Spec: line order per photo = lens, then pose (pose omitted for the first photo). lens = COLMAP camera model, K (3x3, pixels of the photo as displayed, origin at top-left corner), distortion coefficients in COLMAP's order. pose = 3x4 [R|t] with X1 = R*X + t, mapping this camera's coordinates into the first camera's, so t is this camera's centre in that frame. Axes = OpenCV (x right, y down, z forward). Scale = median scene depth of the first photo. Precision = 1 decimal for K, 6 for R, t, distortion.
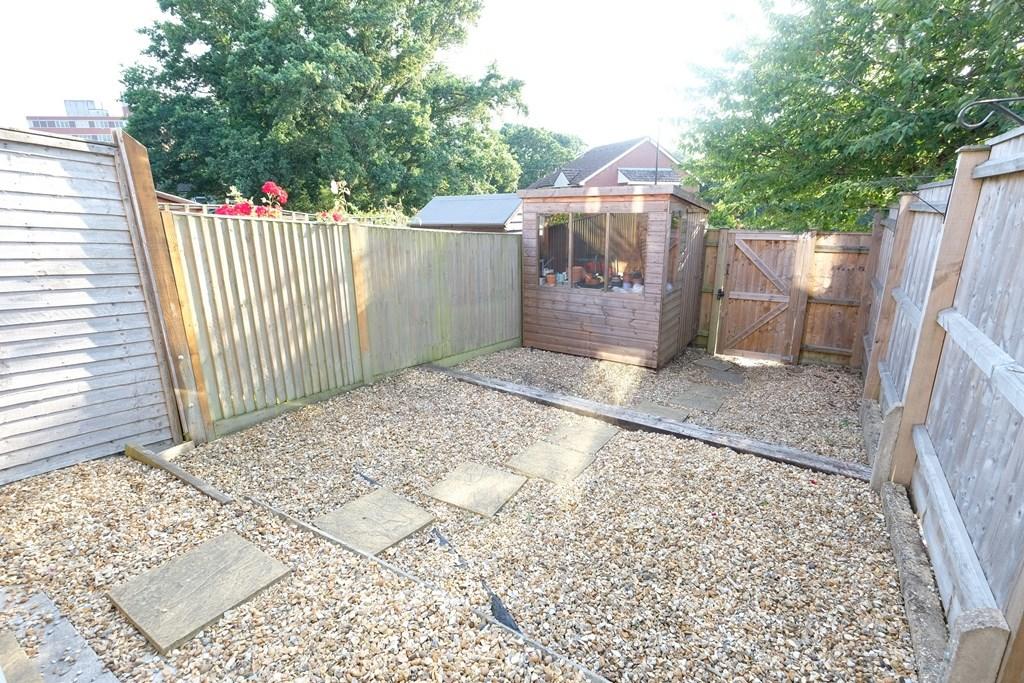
lens RADIAL K [[487.9, 0, 511.1], [0, 487.9, 340.1], [0, 0, 1]] dist [-0.002135, 0.000207]
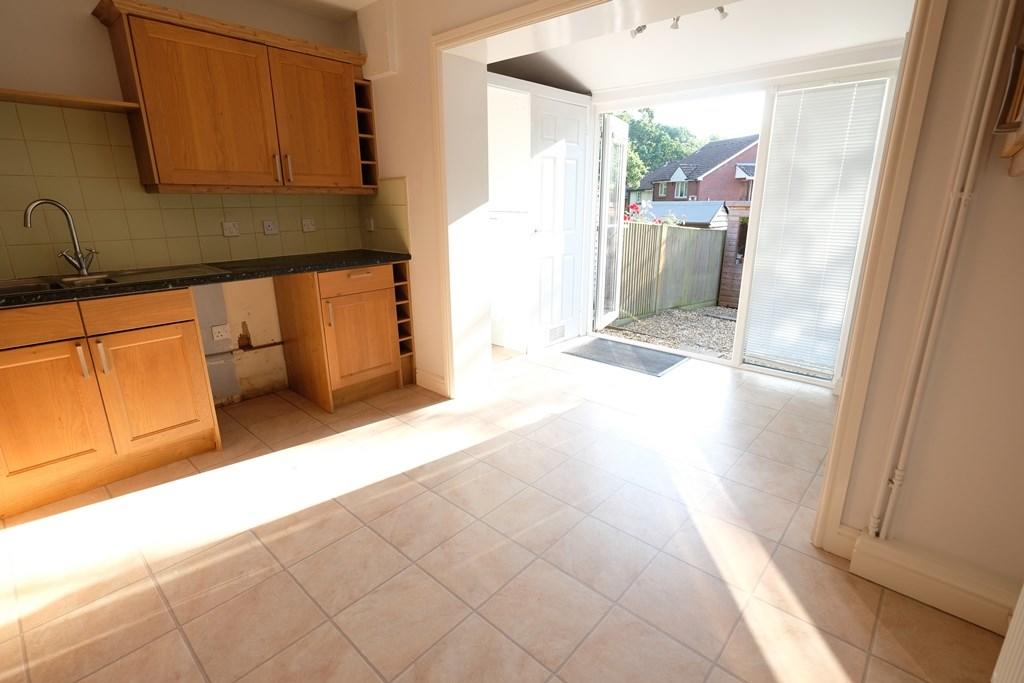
lens RADIAL K [[487.9, 0, 510.6], [0, 487.9, 340.9], [0, 0, 1]] dist [-0.002135, 0.000207]
pose [[0.985354, 0.053080, -0.162047, -0.358866], [-0.049636, 0.998449, 0.025233, 0.116038], [0.163135, -0.016820, 0.986460, -0.581466]]
